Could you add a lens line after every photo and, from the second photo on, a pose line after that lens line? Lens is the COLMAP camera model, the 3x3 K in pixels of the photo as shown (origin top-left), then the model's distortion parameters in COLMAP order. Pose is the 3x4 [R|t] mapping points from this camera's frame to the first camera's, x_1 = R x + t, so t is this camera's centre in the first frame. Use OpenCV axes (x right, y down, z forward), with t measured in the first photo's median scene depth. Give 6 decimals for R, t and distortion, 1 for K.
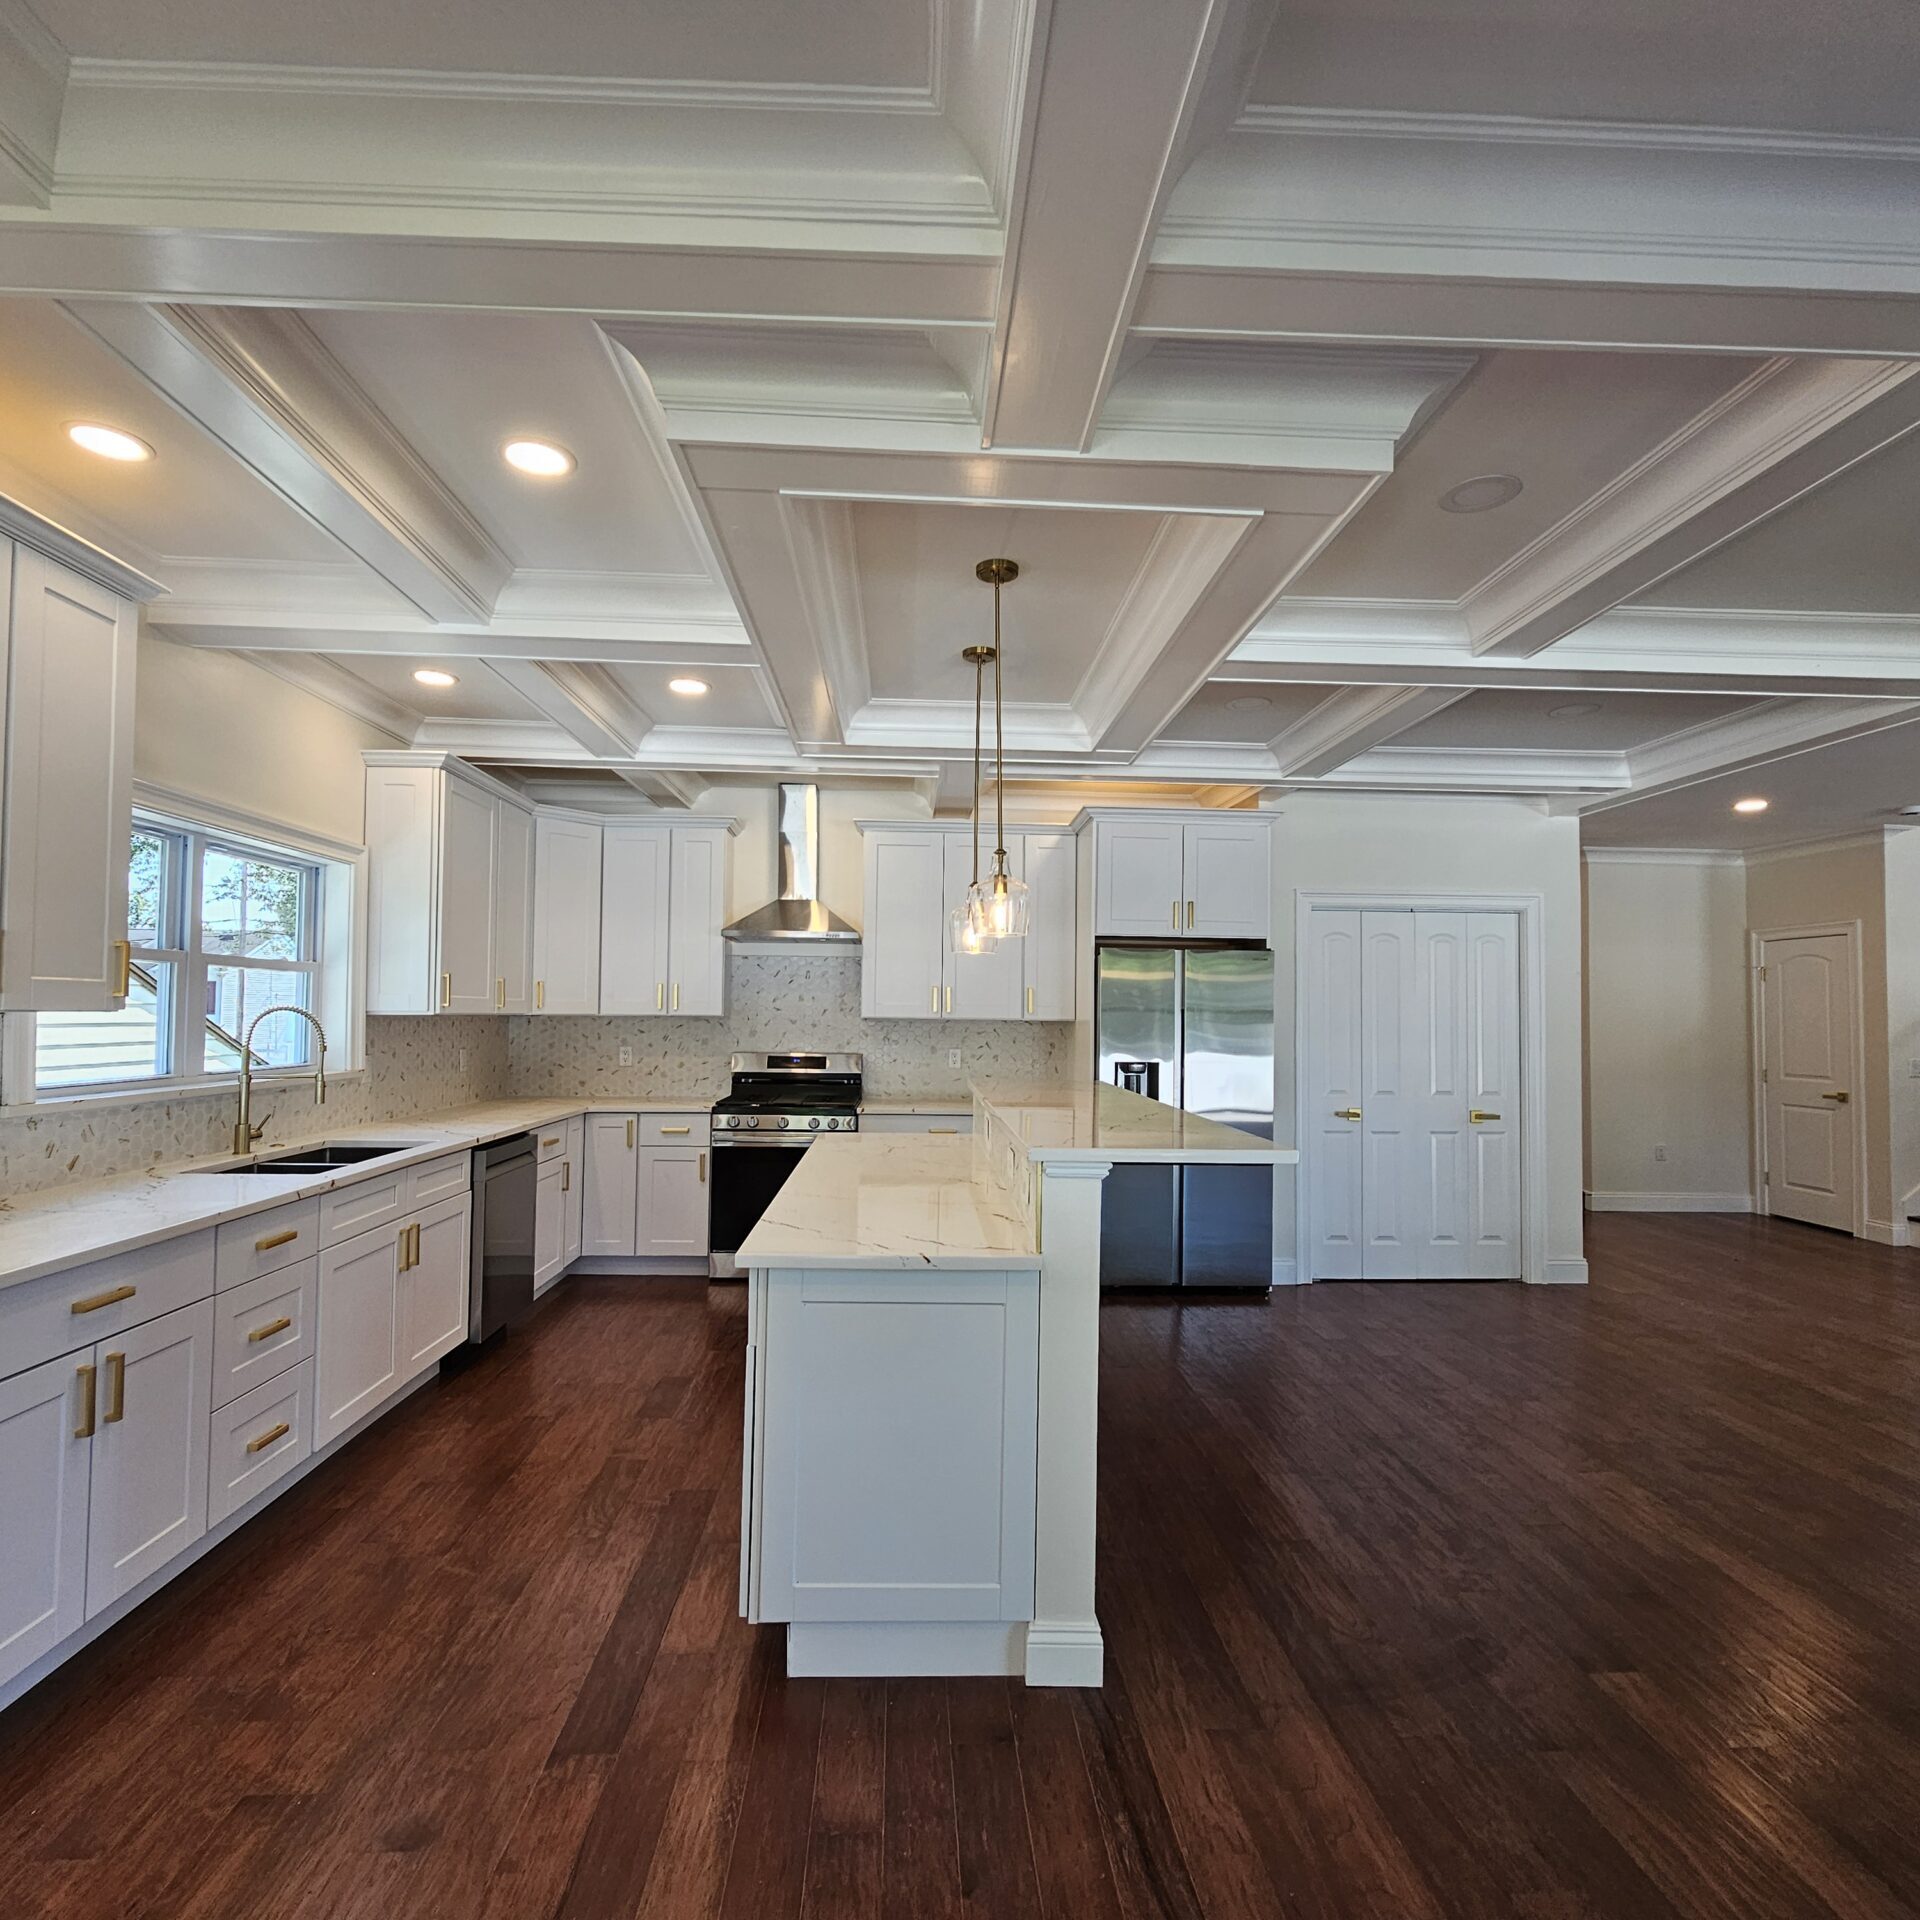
lens RADIAL K [[1064.1, 0, 939.7], [0, 1064.1, 988.4], [0, 0, 1]] dist [-0.008542, -0.000374]
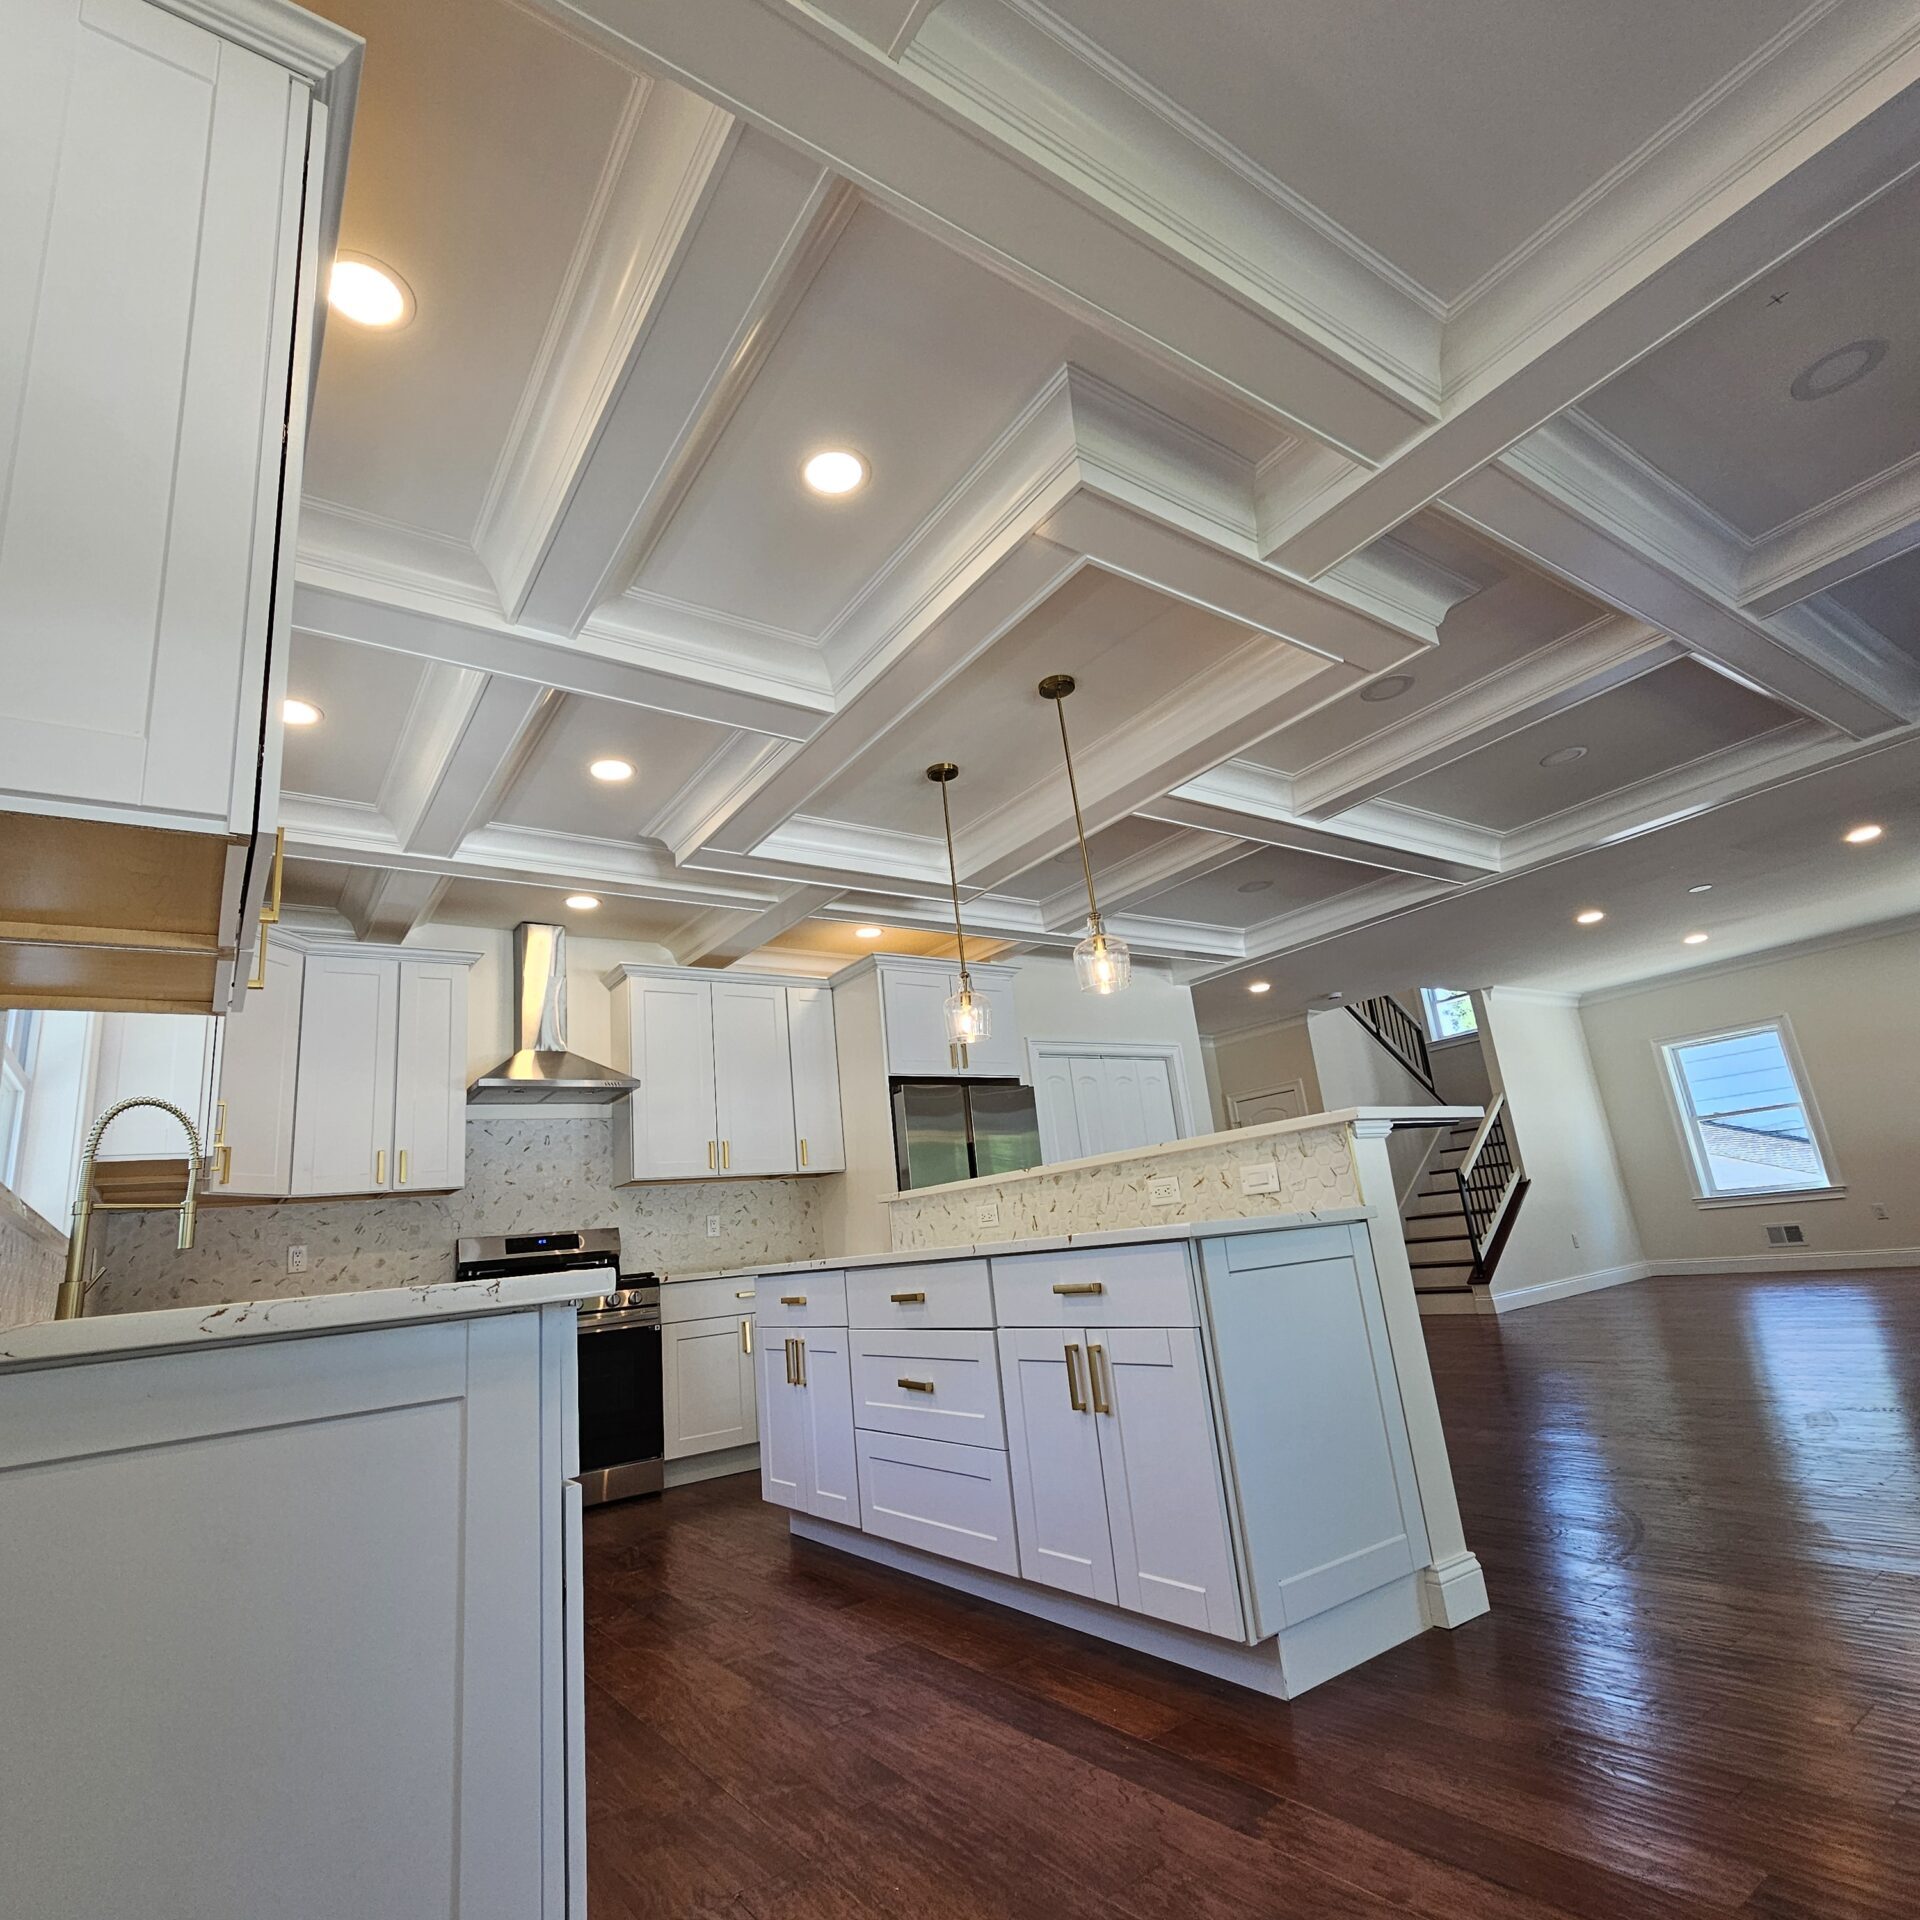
lens RADIAL K [[1064.1, 0, 954.8], [0, 1064.1, 960.8], [0, 0, 1]] dist [-0.008542, -0.000374]
pose [[0.836393, 0.049404, 0.545899, -0.401216], [0.095218, 0.967692, -0.233464, 0.097448], [-0.539796, 0.247247, 0.804667, 0.117894]]
